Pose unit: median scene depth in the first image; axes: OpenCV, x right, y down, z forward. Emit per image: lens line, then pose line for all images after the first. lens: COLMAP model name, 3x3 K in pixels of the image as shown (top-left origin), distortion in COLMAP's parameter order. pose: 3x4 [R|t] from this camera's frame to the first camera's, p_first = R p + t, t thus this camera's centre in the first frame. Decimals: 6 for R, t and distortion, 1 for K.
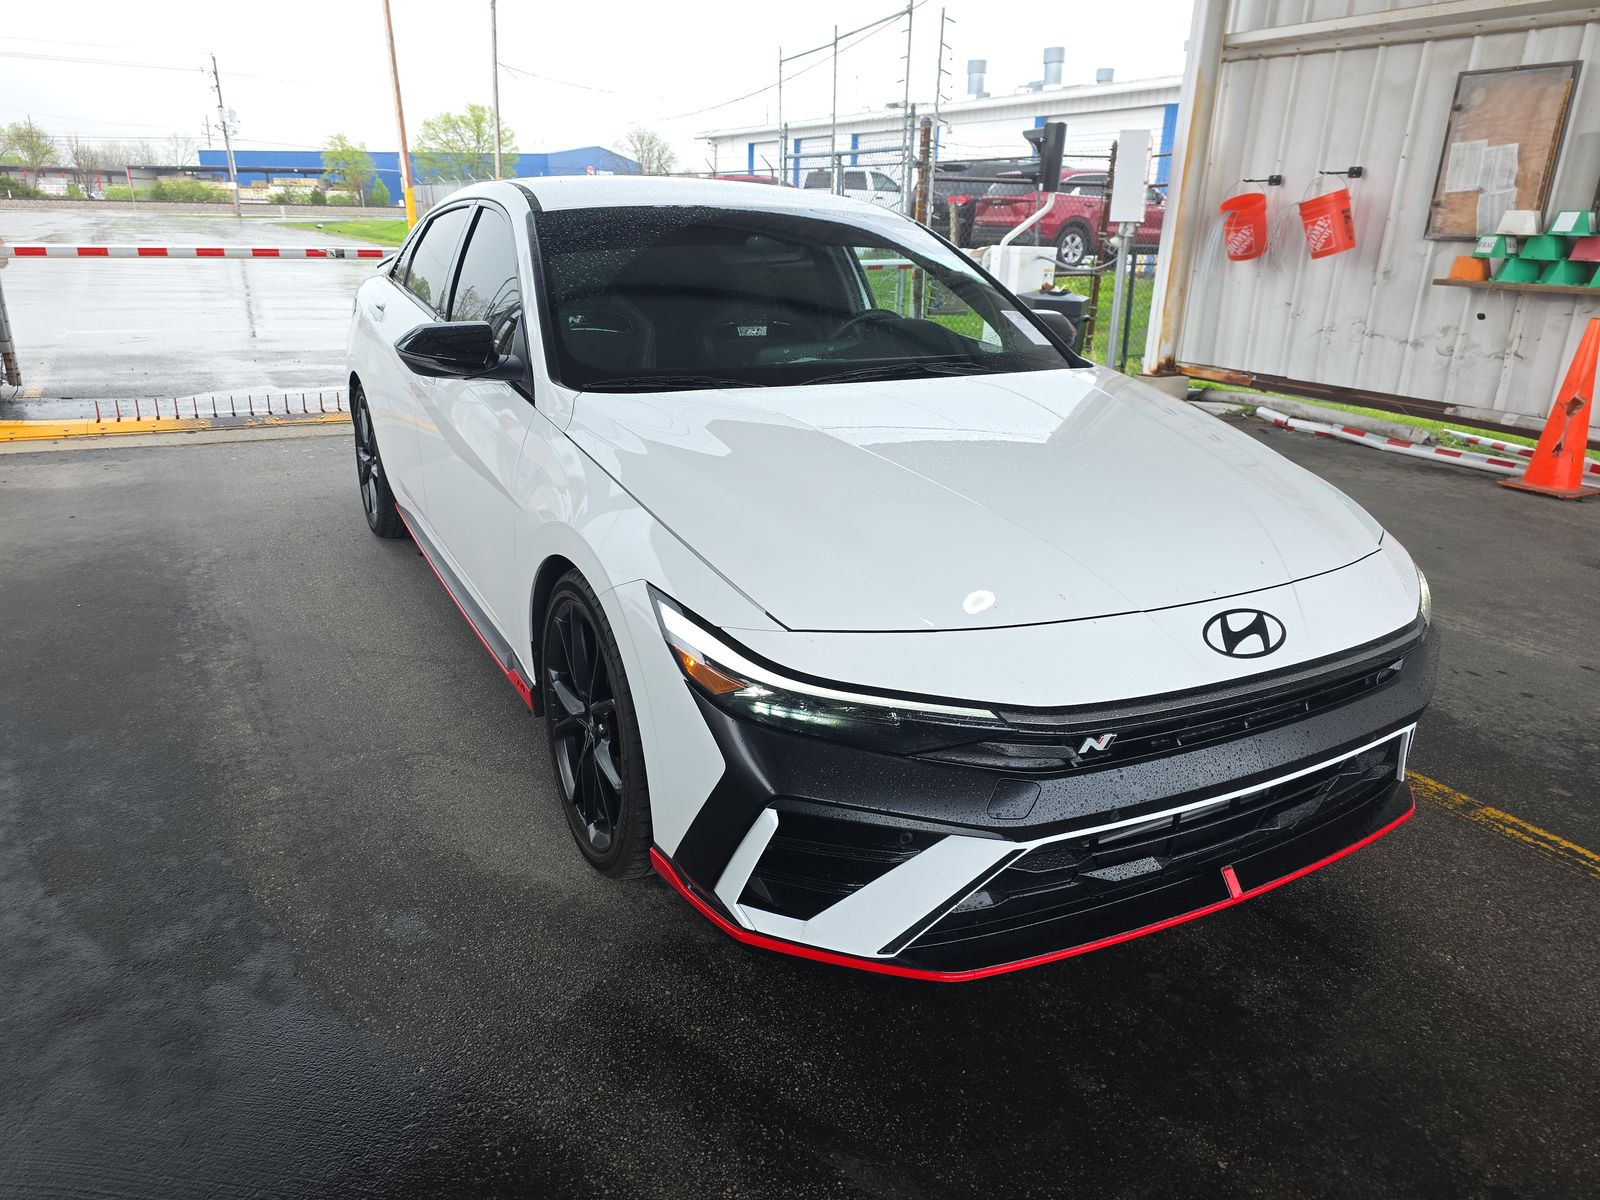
lens RADIAL K [[1056.0, 0, 800.0], [0, 1056.0, 600.0], [0, 0, 1]] dist [0.044555, -0.037479]
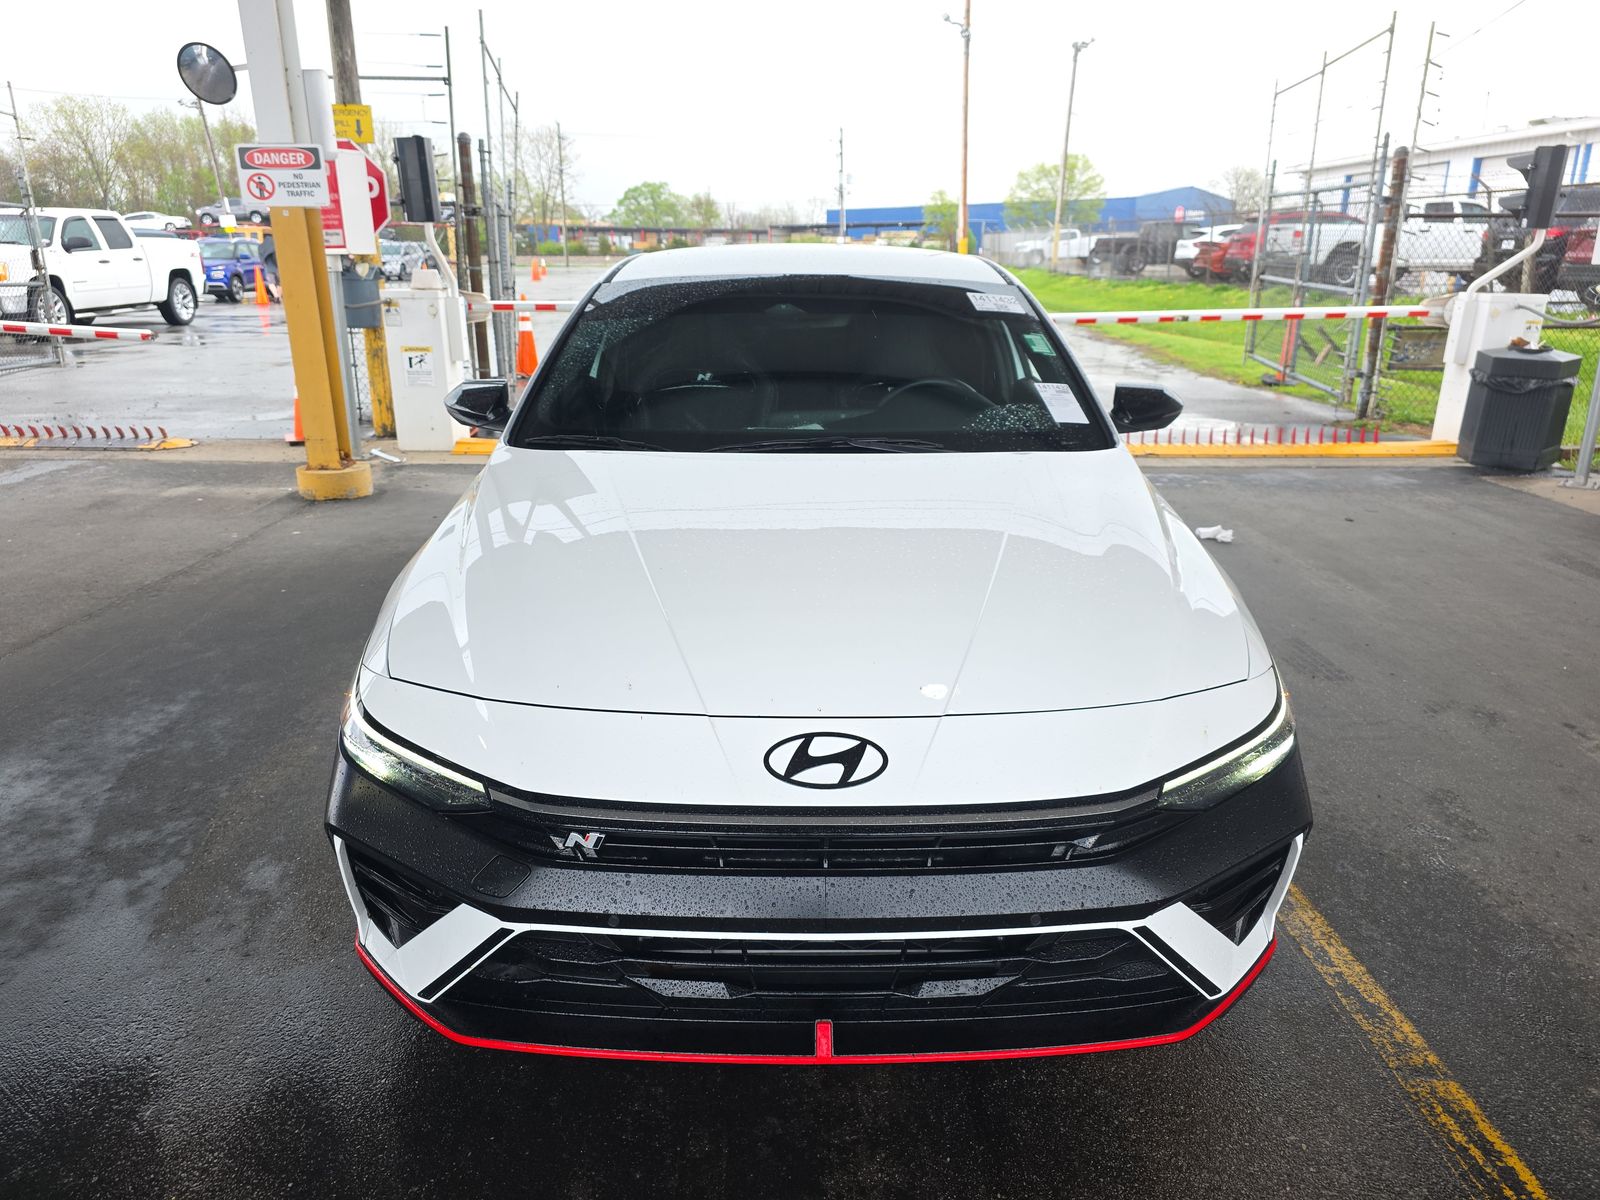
lens RADIAL K [[1066.1, 0, 840.8], [0, 1066.1, 594.6], [0, 0, 1]] dist [0.068226, -0.070318]
pose [[0.887230, 0.121982, -0.444908, 0.424280], [-0.141219, 0.989926, -0.010207, -0.052243], [0.439181, 0.071886, 0.895518, 0.096834]]
